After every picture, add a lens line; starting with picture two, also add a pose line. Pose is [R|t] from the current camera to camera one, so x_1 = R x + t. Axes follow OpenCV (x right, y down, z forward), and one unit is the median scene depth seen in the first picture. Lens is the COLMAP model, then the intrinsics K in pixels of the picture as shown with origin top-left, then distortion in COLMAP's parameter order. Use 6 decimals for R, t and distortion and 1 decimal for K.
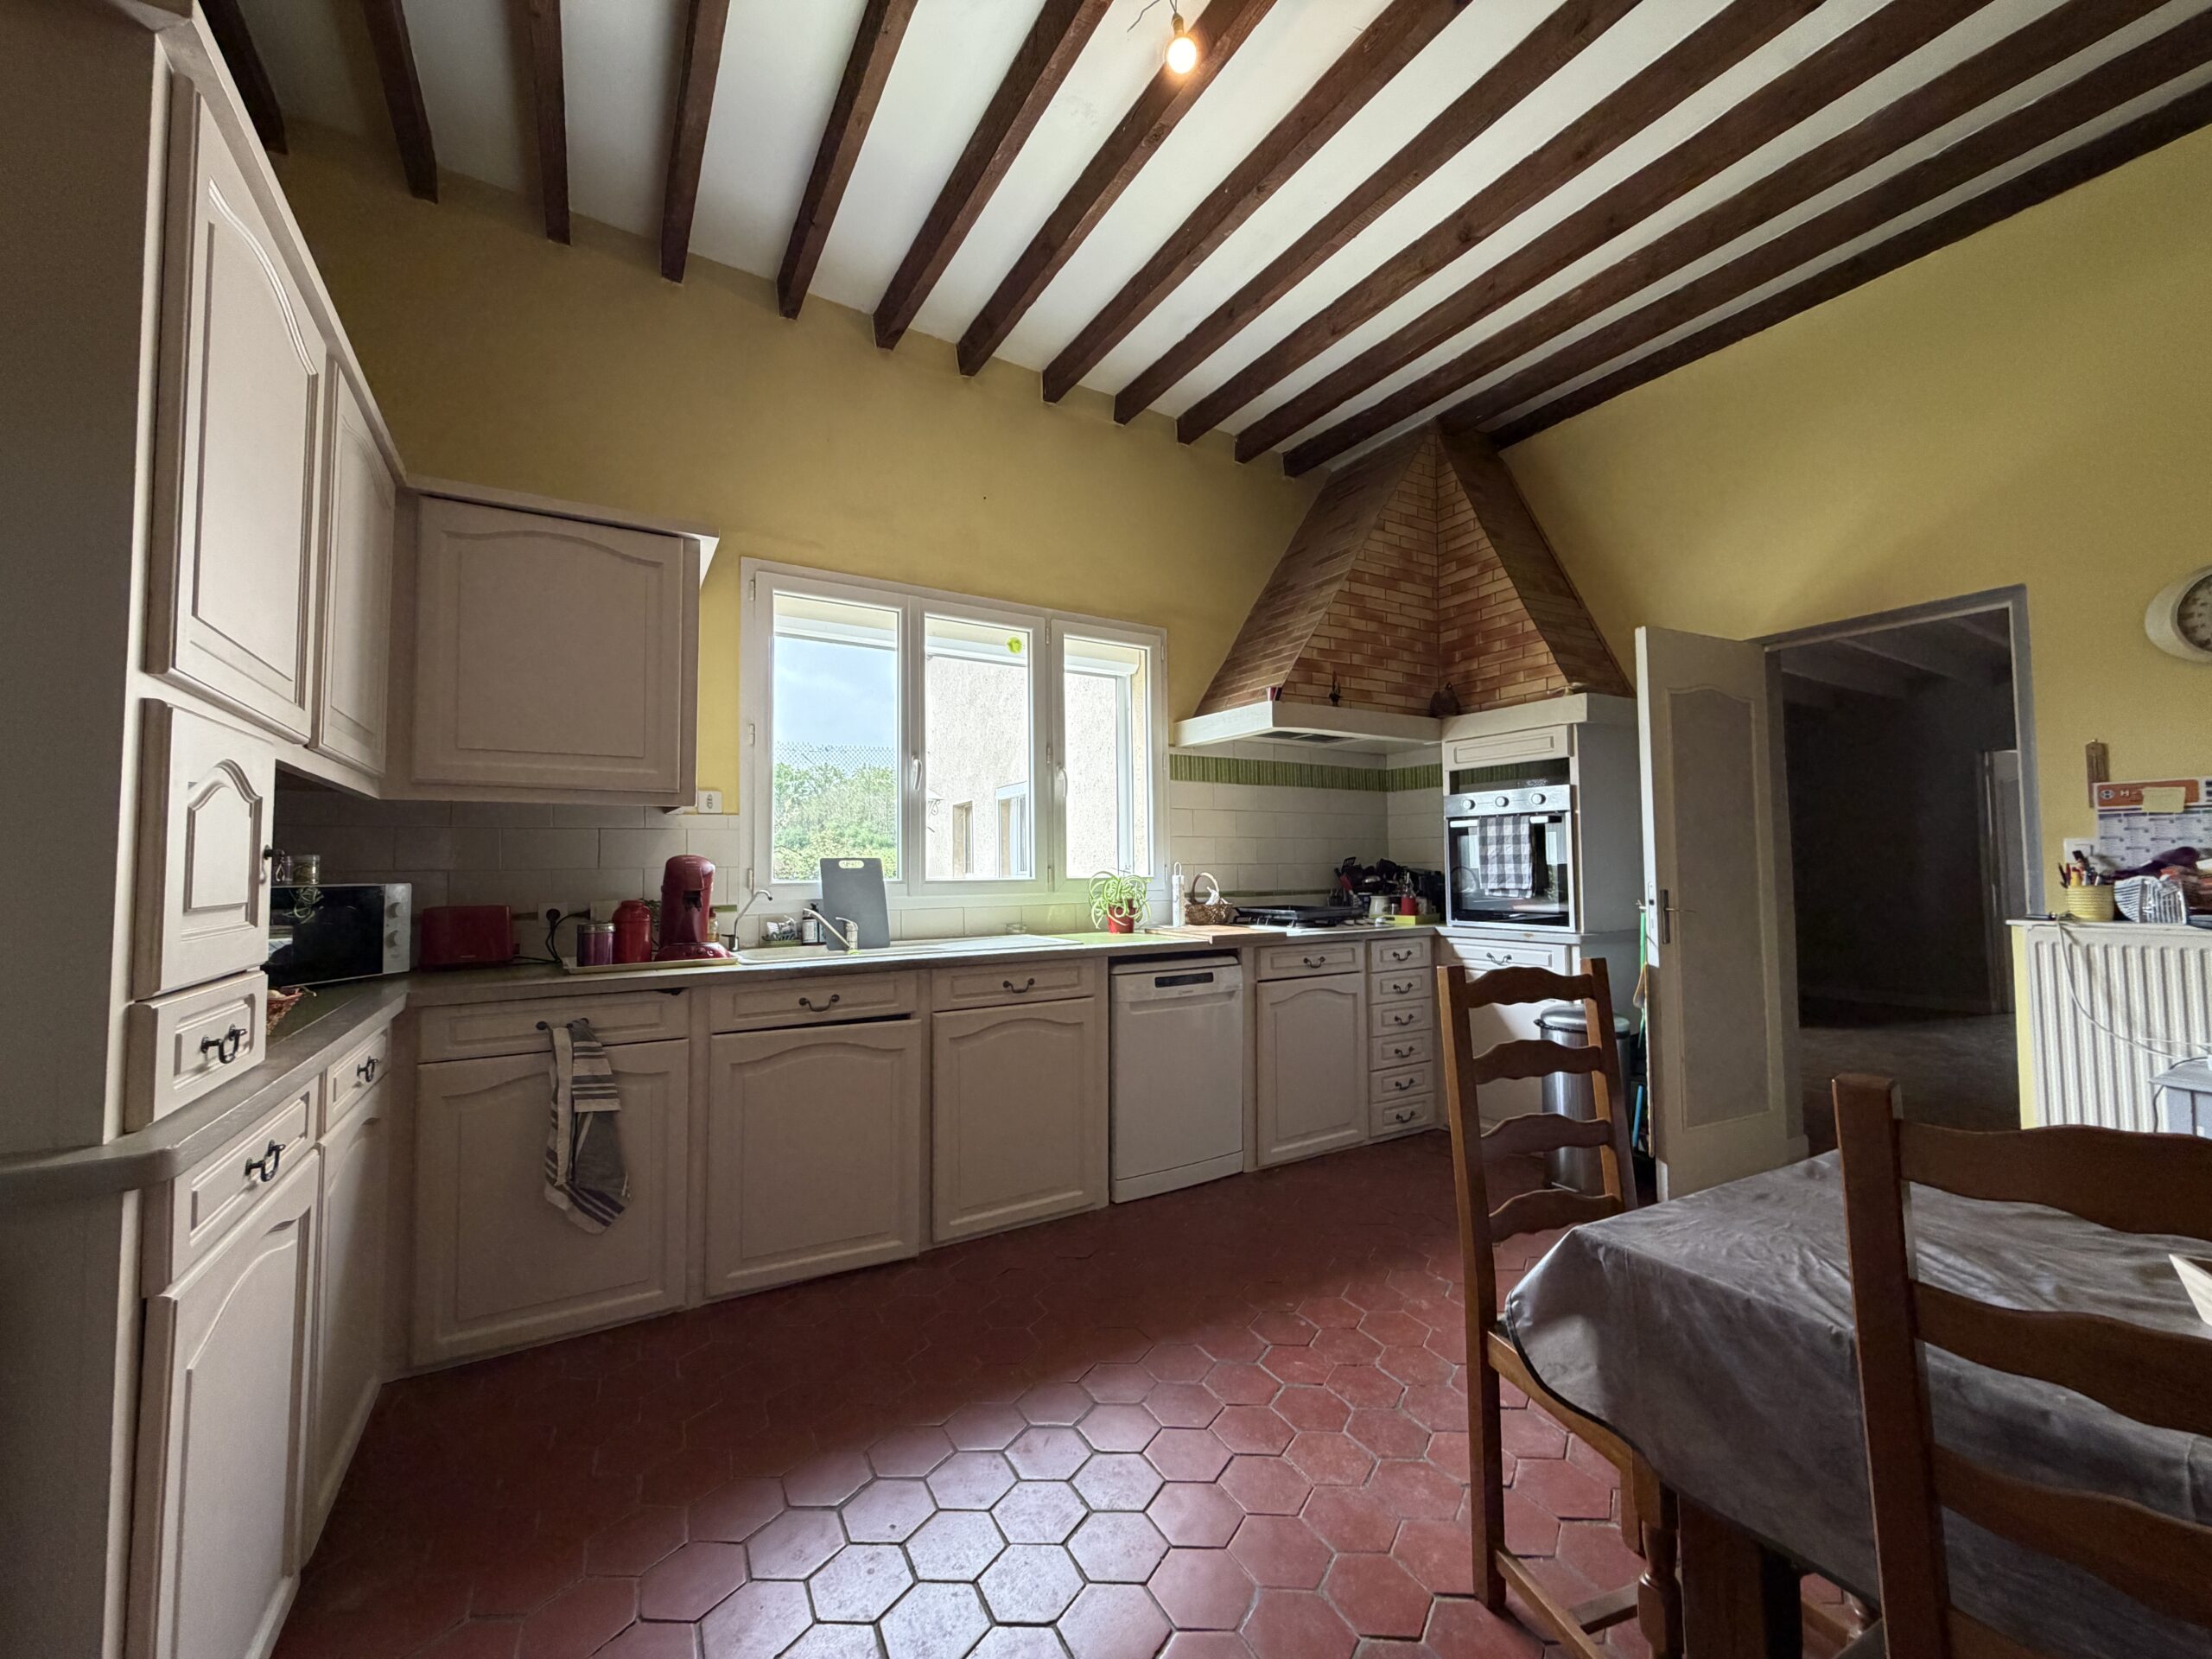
lens RADIAL K [[860.0, 0, 1106.0], [0, 860.0, 829.5], [0, 0, 1]] dist [0.000662, 0.000133]
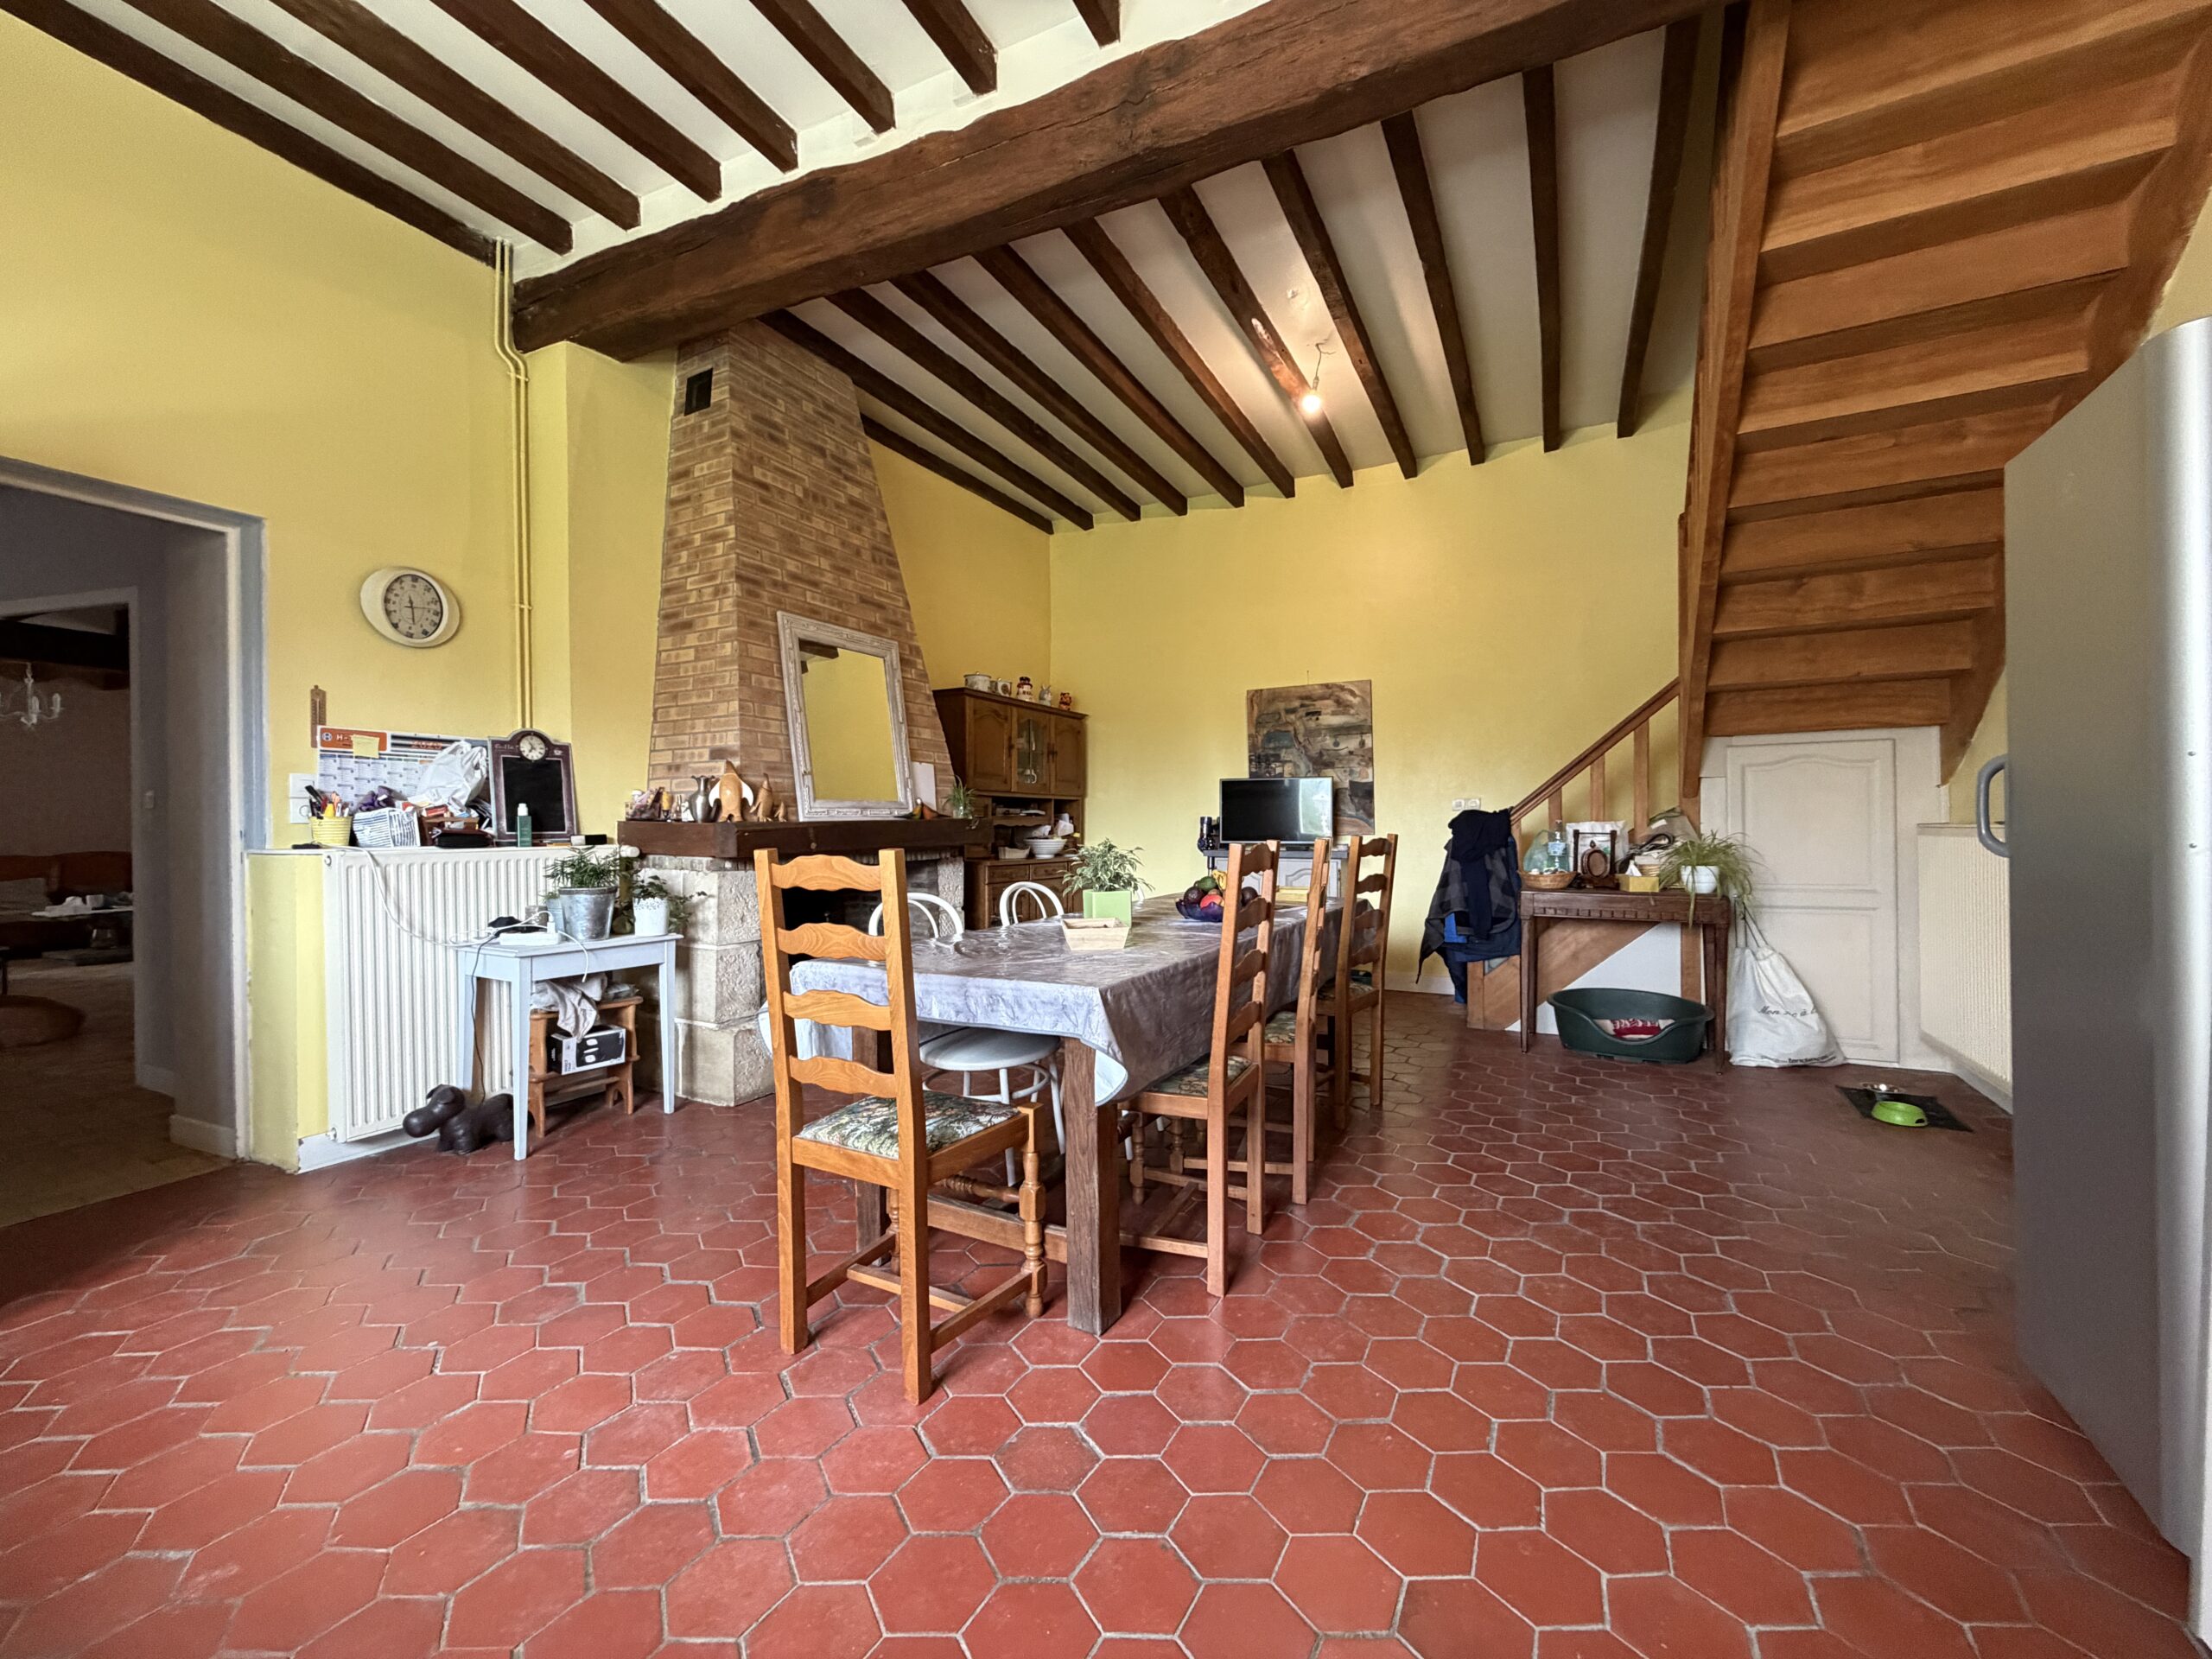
lens RADIAL K [[860.0, 0, 1106.0], [0, 860.0, 829.5], [0, 0, 1]] dist [0.000662, 0.000133]
pose [[-0.526774, 0.008732, 0.849961, -0.326337], [-0.024841, 0.999362, -0.025663, 0.085082], [-0.849643, -0.034632, -0.526221, 0.740432]]
